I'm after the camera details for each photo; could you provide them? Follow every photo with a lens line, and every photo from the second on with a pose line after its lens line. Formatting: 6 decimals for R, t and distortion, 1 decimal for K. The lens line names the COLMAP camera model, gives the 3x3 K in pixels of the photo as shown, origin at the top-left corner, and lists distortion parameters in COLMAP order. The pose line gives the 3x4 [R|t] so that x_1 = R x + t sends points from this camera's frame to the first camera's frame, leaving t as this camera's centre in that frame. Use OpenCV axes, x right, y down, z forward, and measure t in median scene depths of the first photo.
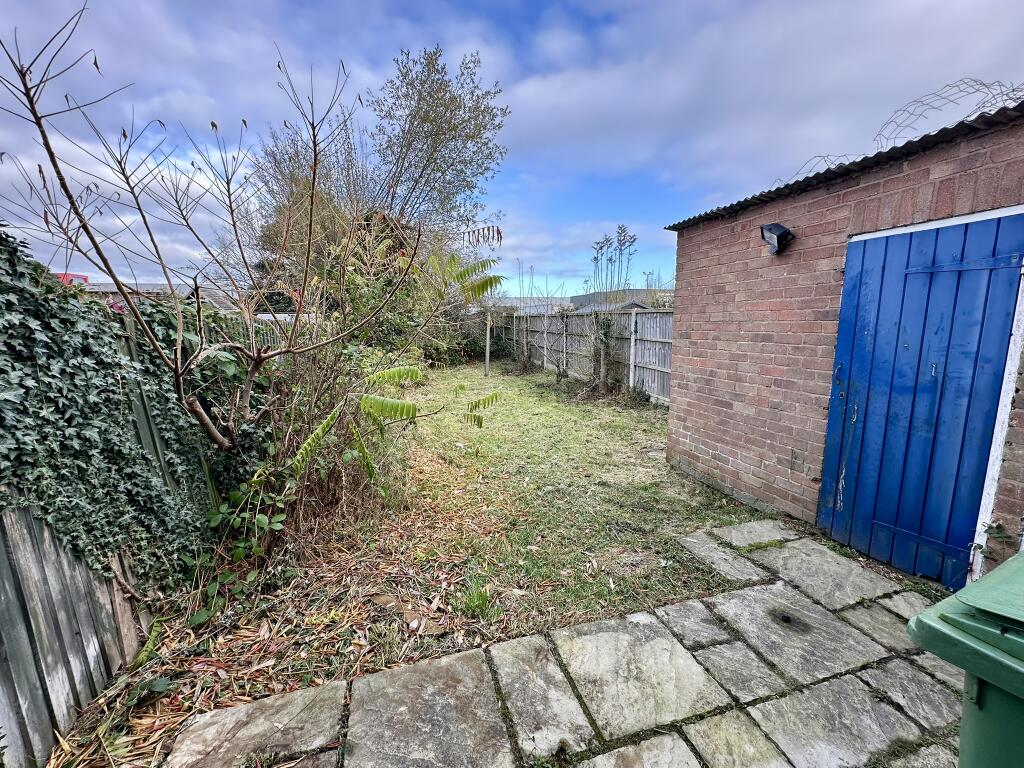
lens RADIAL K [[406.8, 0, 512.4], [0, 406.8, 387.8], [0, 0, 1]] dist [-0.002348, -0.000096]
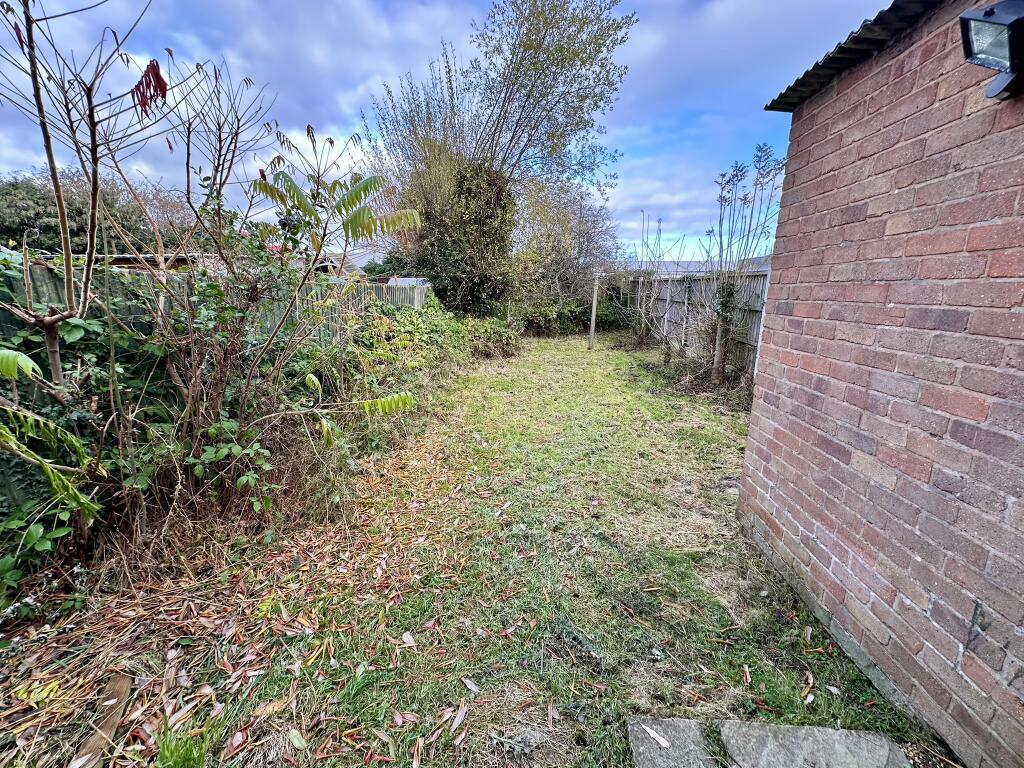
lens RADIAL K [[406.8, 0, 513.3], [0, 406.8, 386.2], [0, 0, 1]] dist [-0.002348, -0.000096]
pose [[0.936257, 0.093976, -0.338513, 0.285647], [-0.067976, 0.993808, 0.087889, -0.049625], [0.344677, -0.059276, 0.936848, 0.365572]]
